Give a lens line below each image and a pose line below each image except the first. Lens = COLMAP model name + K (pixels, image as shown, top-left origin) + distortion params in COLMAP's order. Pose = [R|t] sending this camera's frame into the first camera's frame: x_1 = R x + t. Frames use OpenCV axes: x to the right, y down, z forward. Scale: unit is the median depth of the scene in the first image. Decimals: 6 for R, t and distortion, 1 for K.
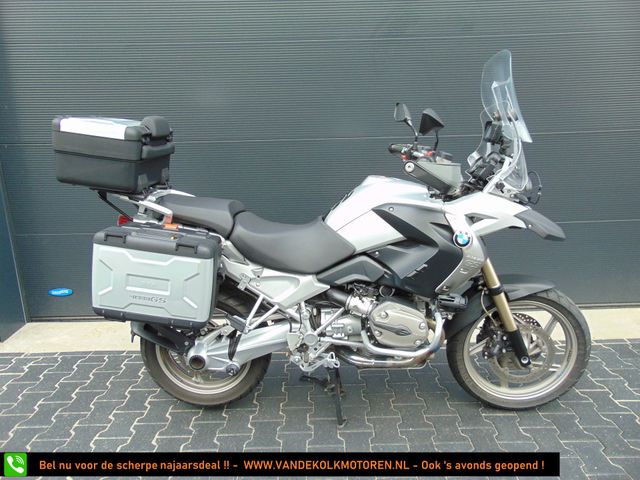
lens RADIAL K [[481.4, 0, 320.0], [0, 481.4, 240.0], [0, 0, 1]] dist [-0.025554, 0.064060]
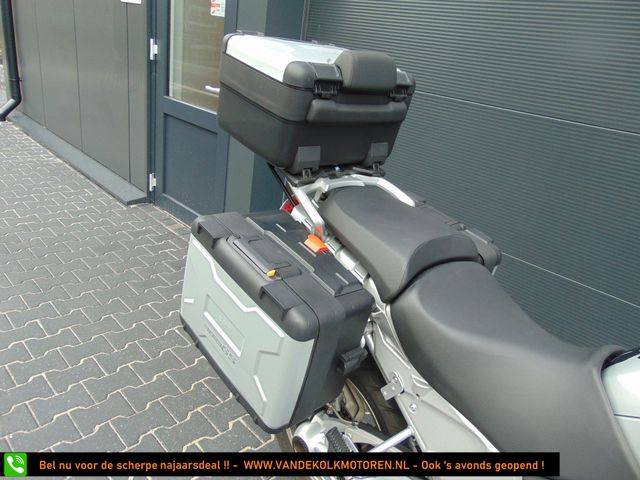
lens RADIAL K [[481.4, 0, 320.0], [0, 481.4, 240.0], [0, 0, 1]] dist [-0.025554, 0.064060]
pose [[0.685129, 0.382683, -0.619800, 0.054418], [-0.318934, 0.922582, 0.217080, -0.154220], [0.654889, 0.048948, 0.754138, 0.531730]]
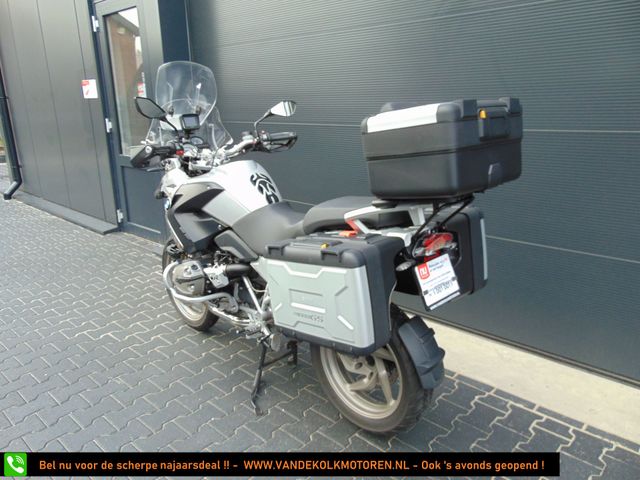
lens RADIAL K [[481.4, 0, 320.0], [0, 481.4, 240.0], [0, 0, 1]] dist [-0.025554, 0.064060]
pose [[0.726362, 0.203654, -0.656448, 0.903379], [-0.172716, 0.978530, 0.112465, -0.105496], [0.665258, 0.031689, 0.745941, 0.274851]]
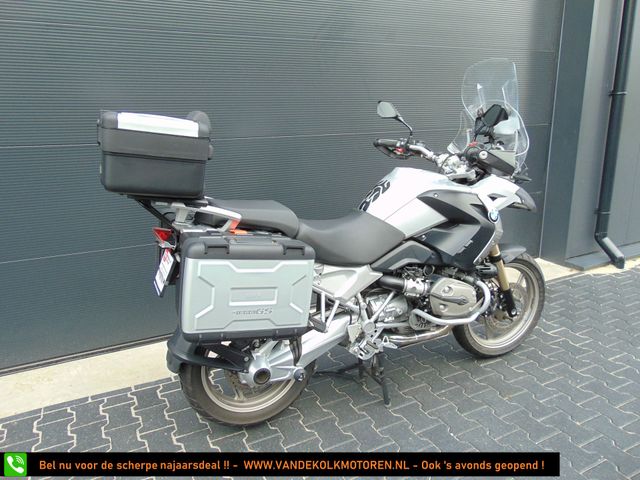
lens RADIAL K [[481.4, 0, 320.0], [0, 481.4, 240.0], [0, 0, 1]] dist [-0.025554, 0.064060]
pose [[0.893729, -0.111930, 0.434420, -0.543768], [0.113640, 0.993276, 0.022131, -0.015561], [-0.433976, 0.029588, 0.900439, 0.108026]]
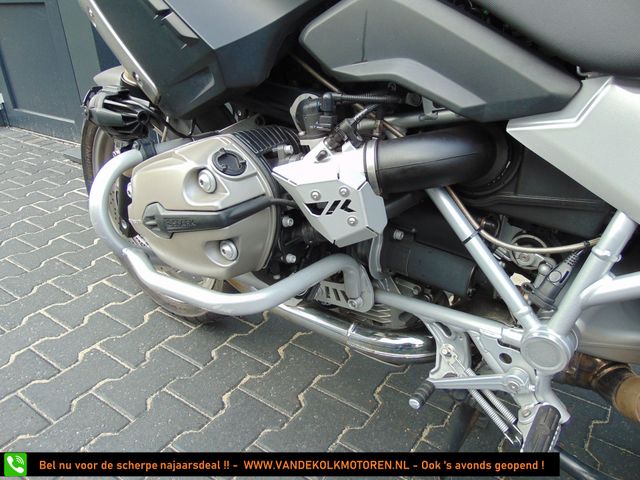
lens RADIAL K [[481.4, 0, 320.0], [0, 481.4, 240.0], [0, 0, 1]] dist [-0.025554, 0.064060]
pose [[0.815449, 0.273405, -0.510190, 0.144468], [-0.145895, 0.950041, 0.275928, 0.096409], [0.560141, -0.150571, 0.814598, 0.734081]]
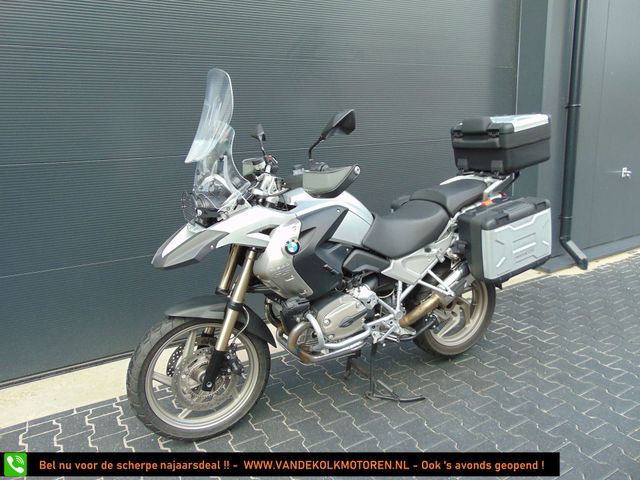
lens RADIAL K [[481.4, 0, 320.0], [0, 481.4, 240.0], [0, 0, 1]] dist [-0.025554, 0.064060]
pose [[0.870225, -0.123269, 0.476984, -0.567661], [0.143643, 0.989609, -0.006318, 0.007397], [-0.471249, 0.074014, 0.878889, 0.056480]]
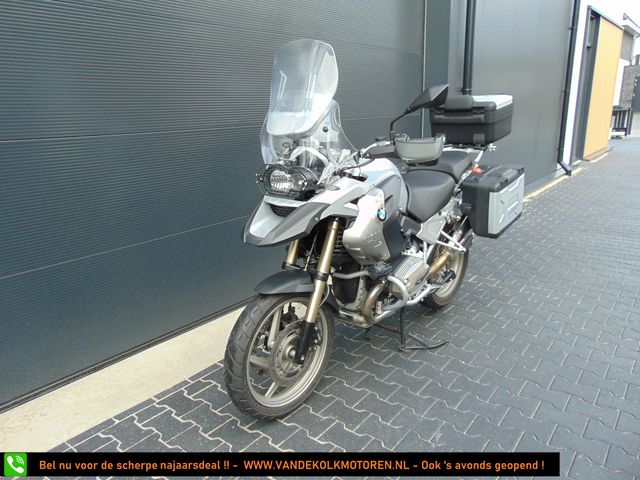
lens RADIAL K [[481.4, 0, 320.0], [0, 481.4, 240.0], [0, 0, 1]] dist [-0.025554, 0.064060]
pose [[0.629228, -0.205715, 0.749502, -1.009051], [0.204801, 0.974140, 0.095435, -0.062382], [-0.749752, 0.093449, 0.655087, 0.354602]]
